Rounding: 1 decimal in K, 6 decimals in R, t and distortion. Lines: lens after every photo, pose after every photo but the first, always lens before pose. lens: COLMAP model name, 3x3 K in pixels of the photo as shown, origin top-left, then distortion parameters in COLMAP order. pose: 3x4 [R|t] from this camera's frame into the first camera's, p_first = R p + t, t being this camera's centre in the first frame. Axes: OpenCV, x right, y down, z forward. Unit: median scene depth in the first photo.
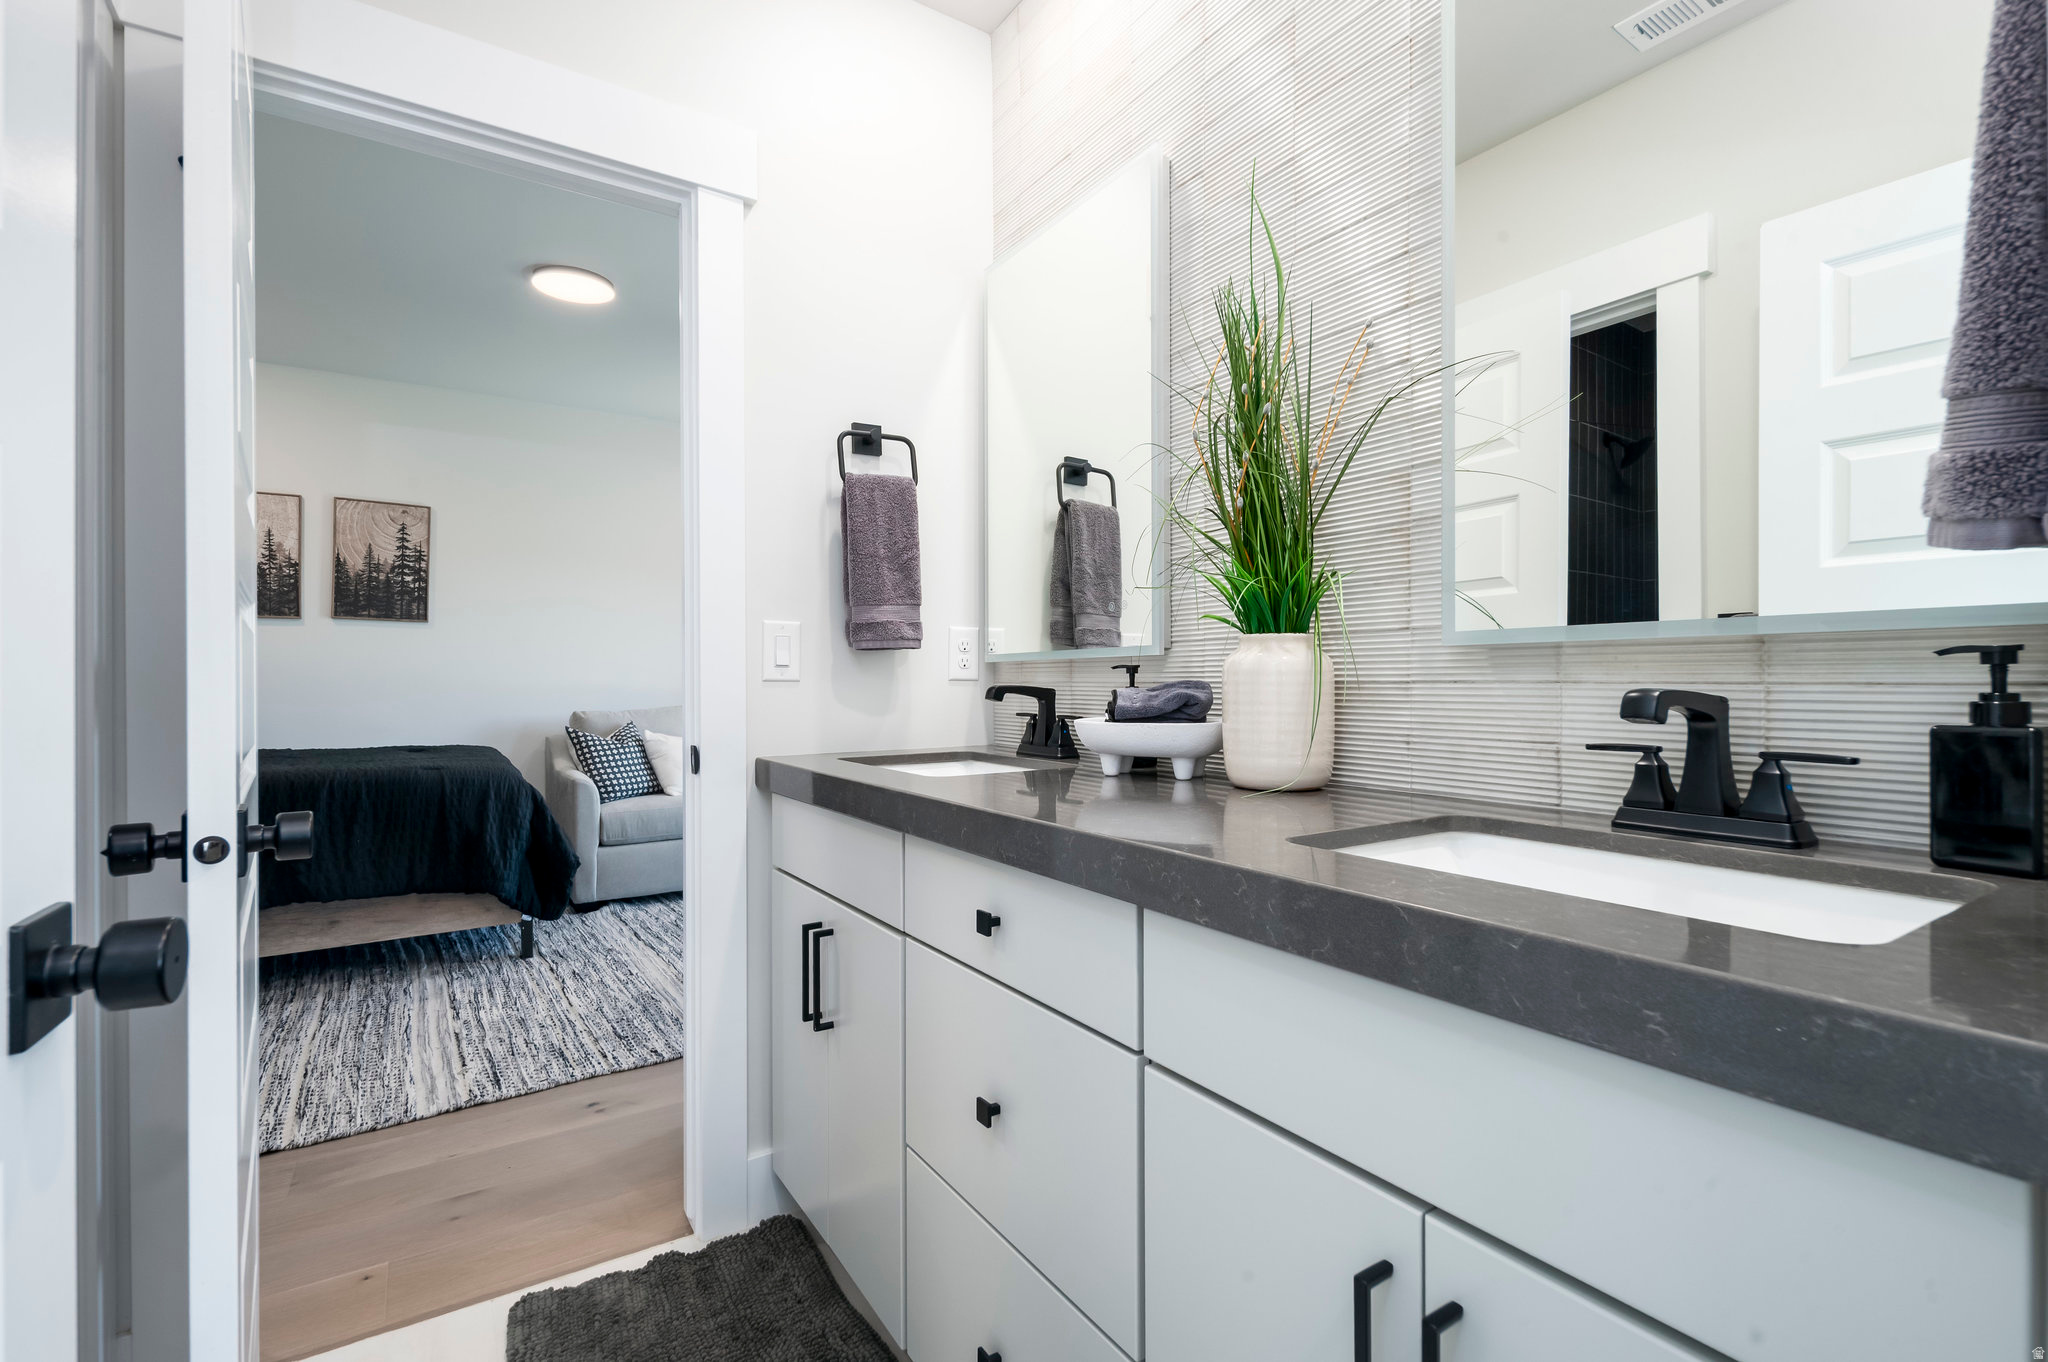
lens RADIAL K [[922.2, 0, 1024.0], [0, 922.2, 681.0], [0, 0, 1]] dist [0.001395, 0.000075]
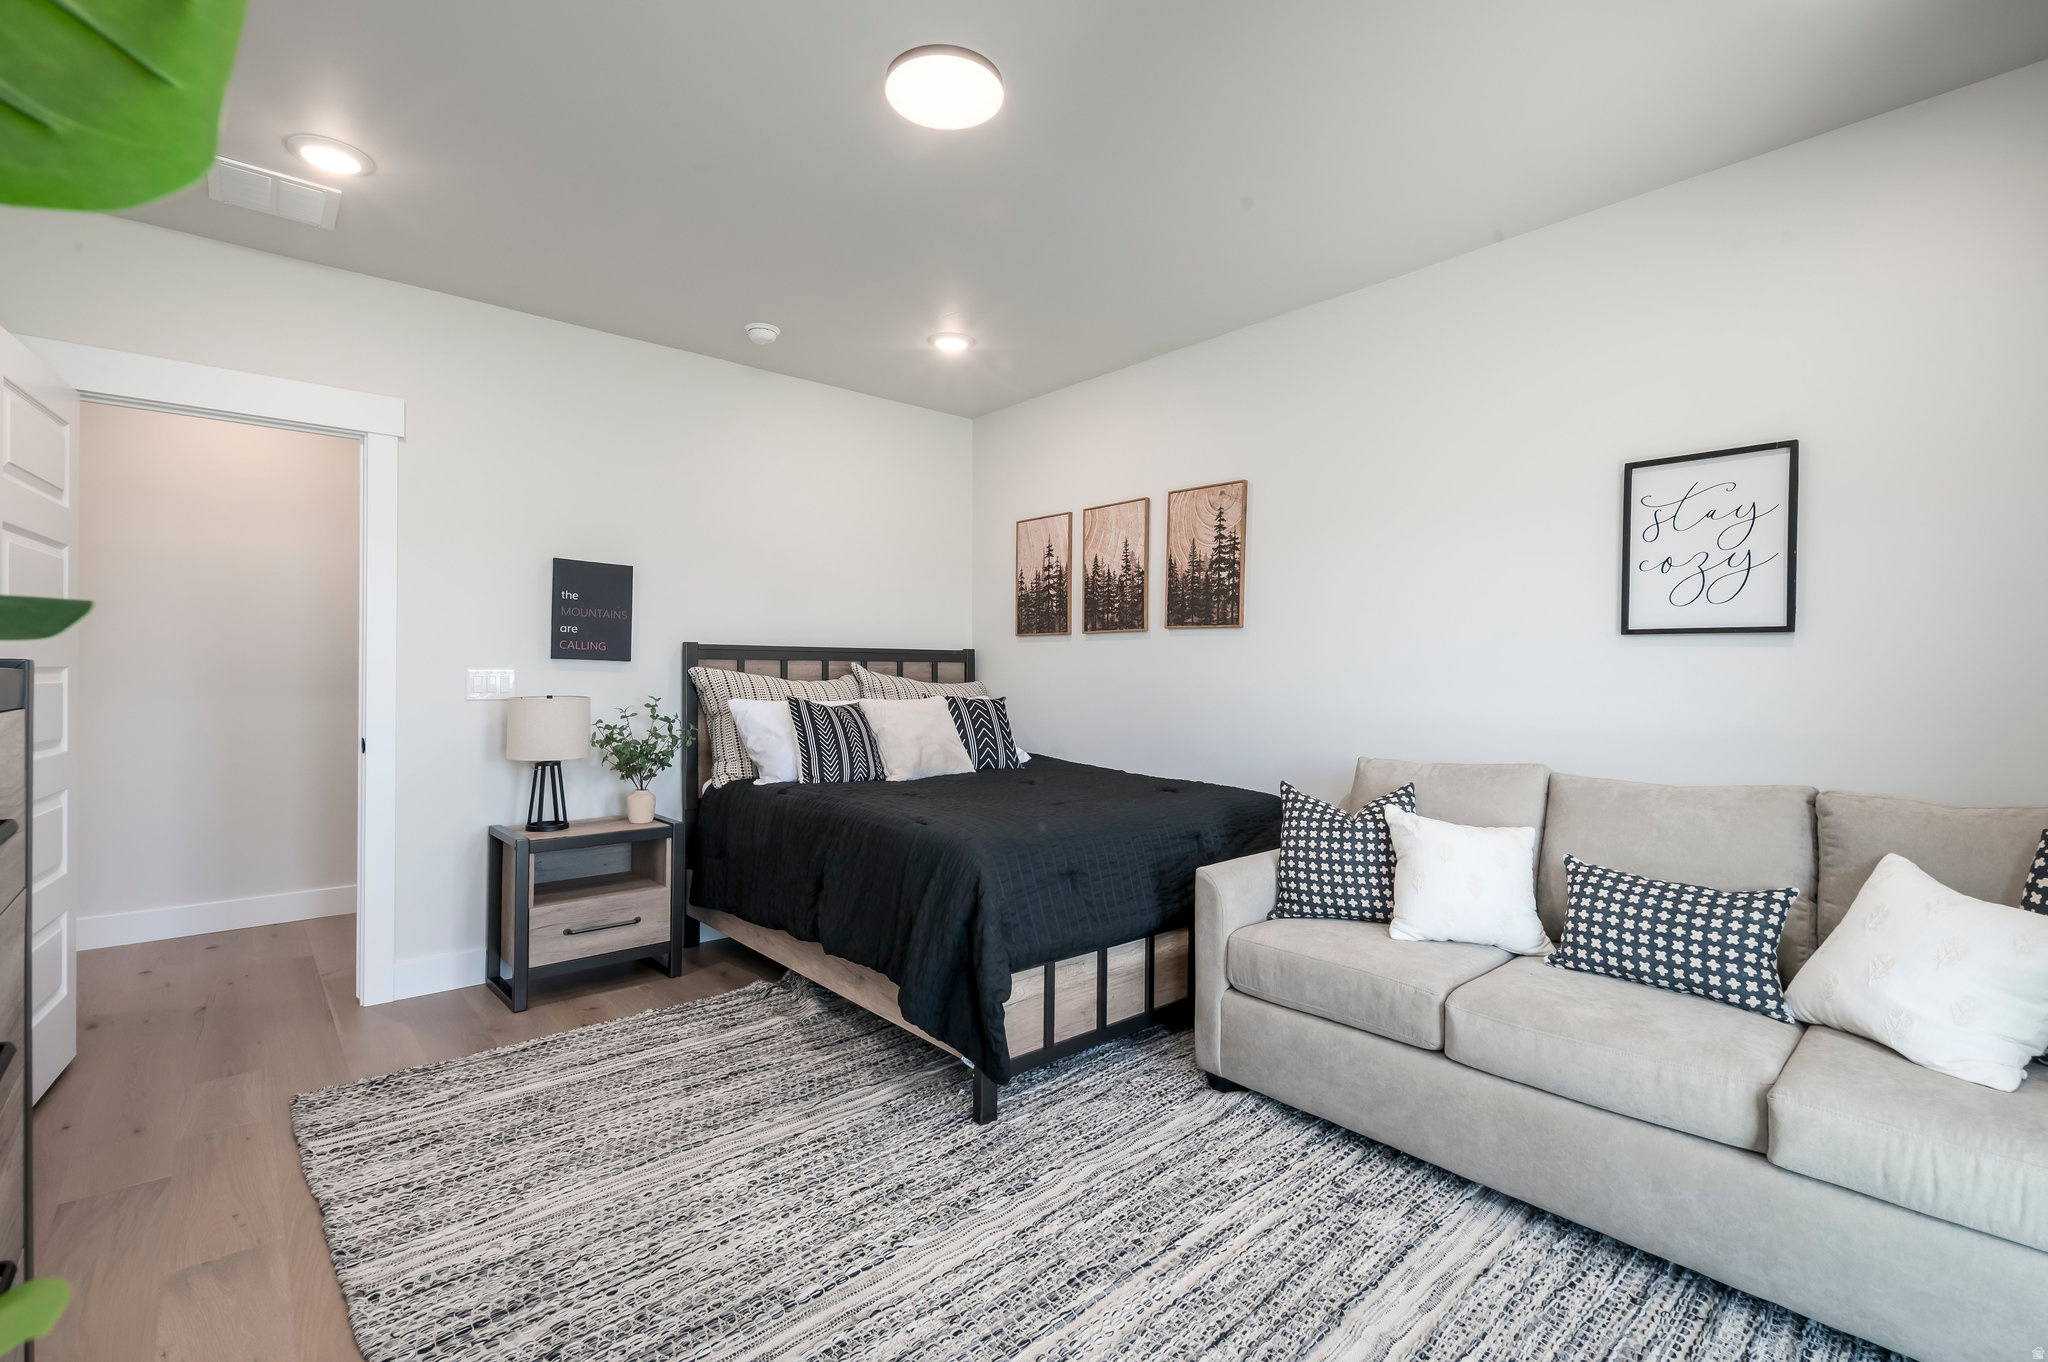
lens RADIAL K [[907.4, 0, 1027.3], [0, 907.4, 683.0], [0, 0, 1]] dist [0.008938, -0.000225]
pose [[0.134512, 0.018838, -0.990733, 0.106468], [-0.004029, 0.999821, 0.018464, -0.031437], [0.990904, 0.001508, 0.134563, 0.761041]]
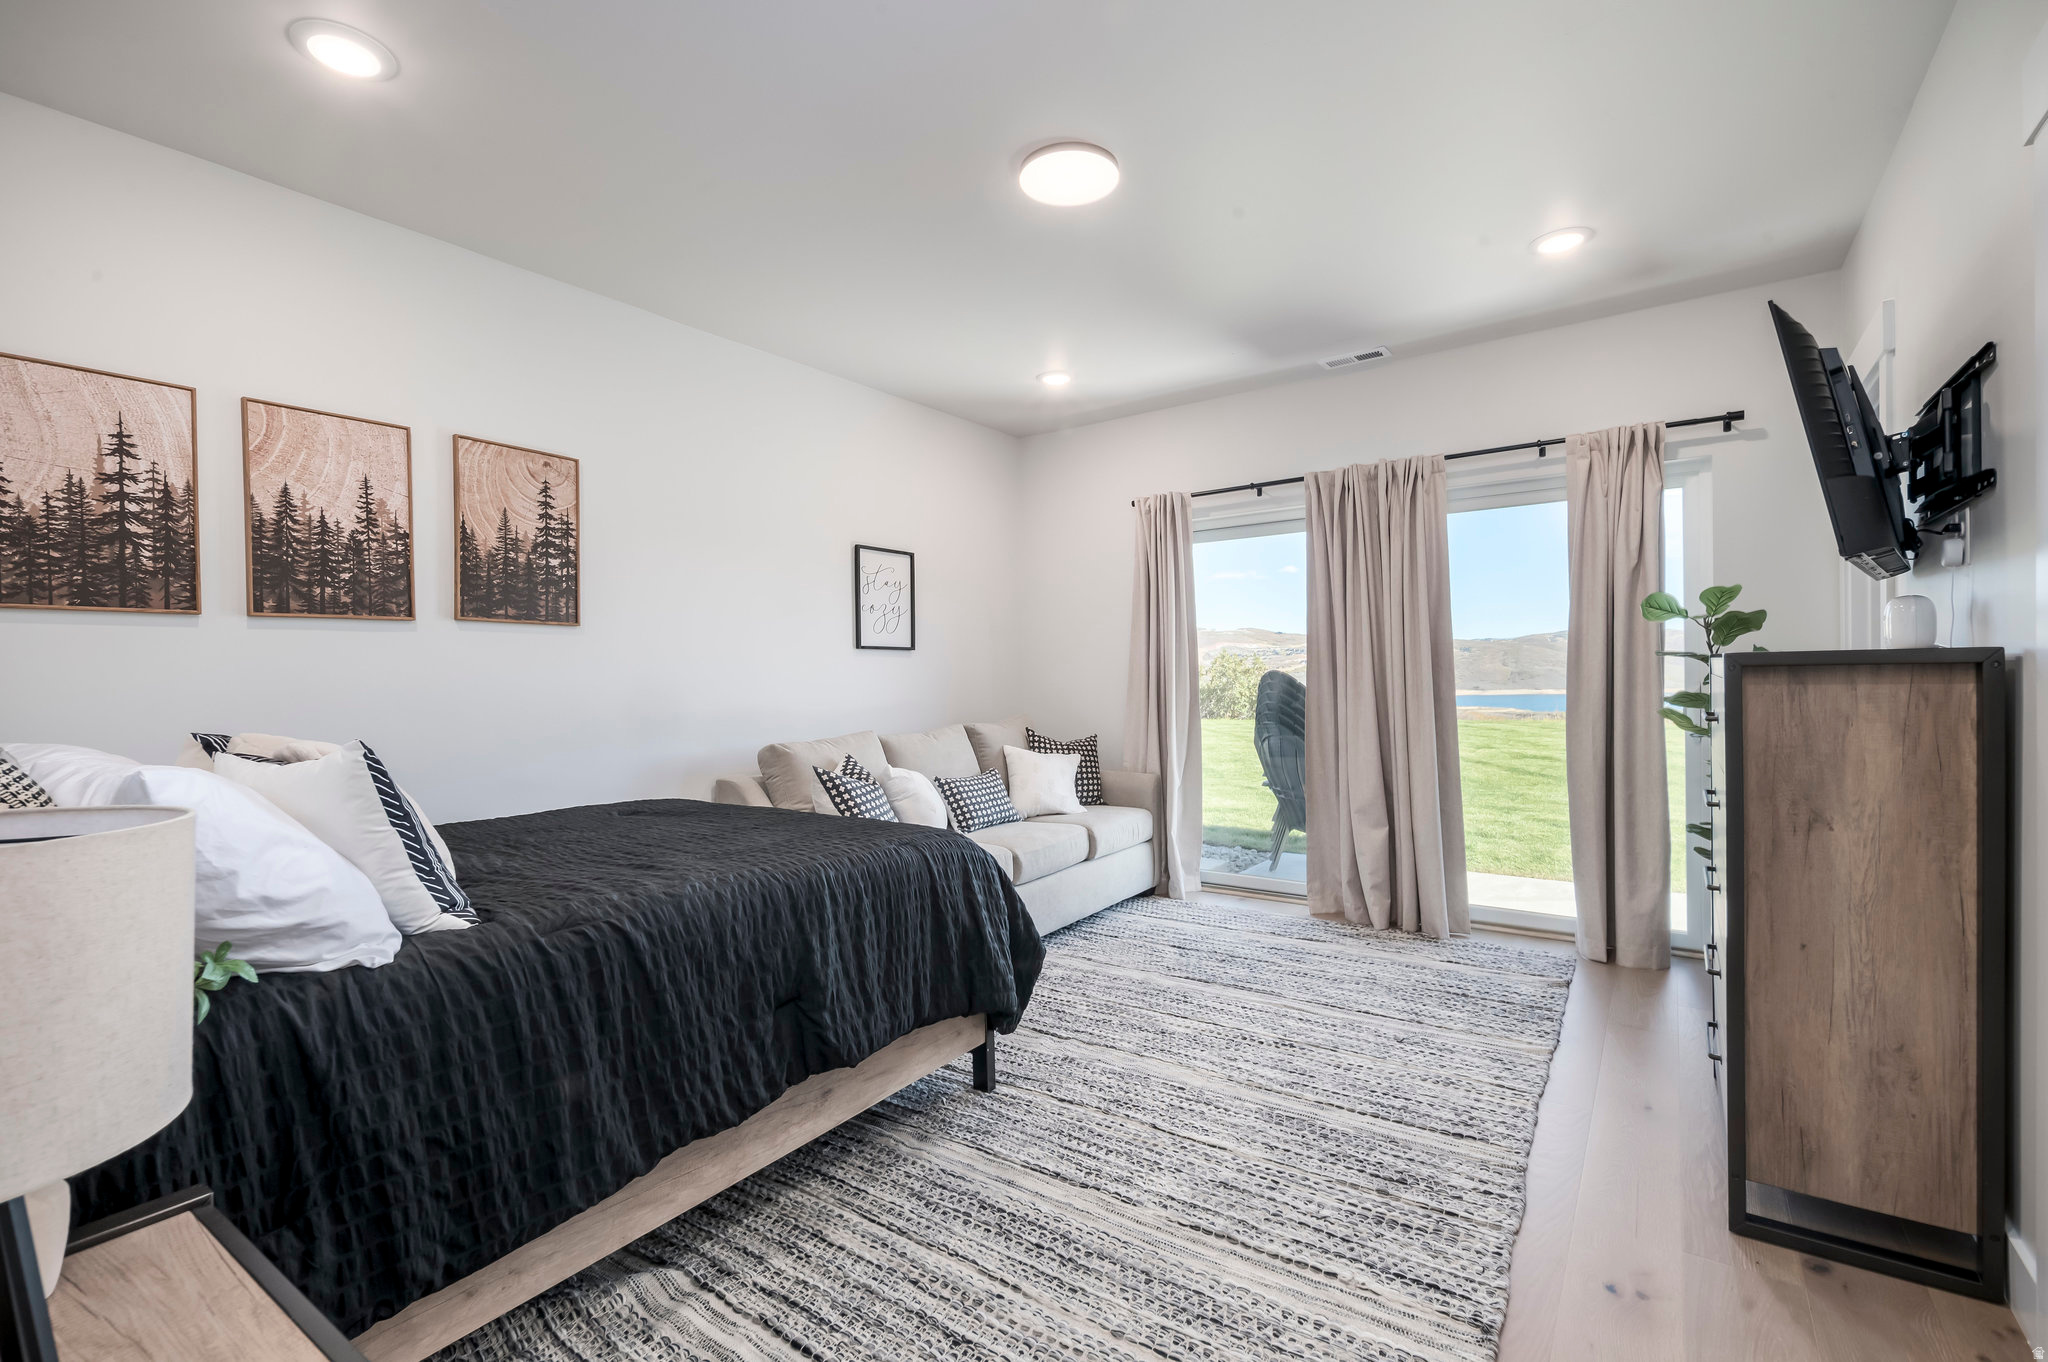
lens RADIAL K [[907.4, 0, 1027.3], [0, 907.4, 683.0], [0, 0, 1]] dist [0.008938, -0.000225]
pose [[0.933017, -0.018388, 0.359362, -0.615513], [0.016081, 0.999826, 0.009409, -0.023220], [-0.359473, -0.003000, 0.933151, 0.256205]]
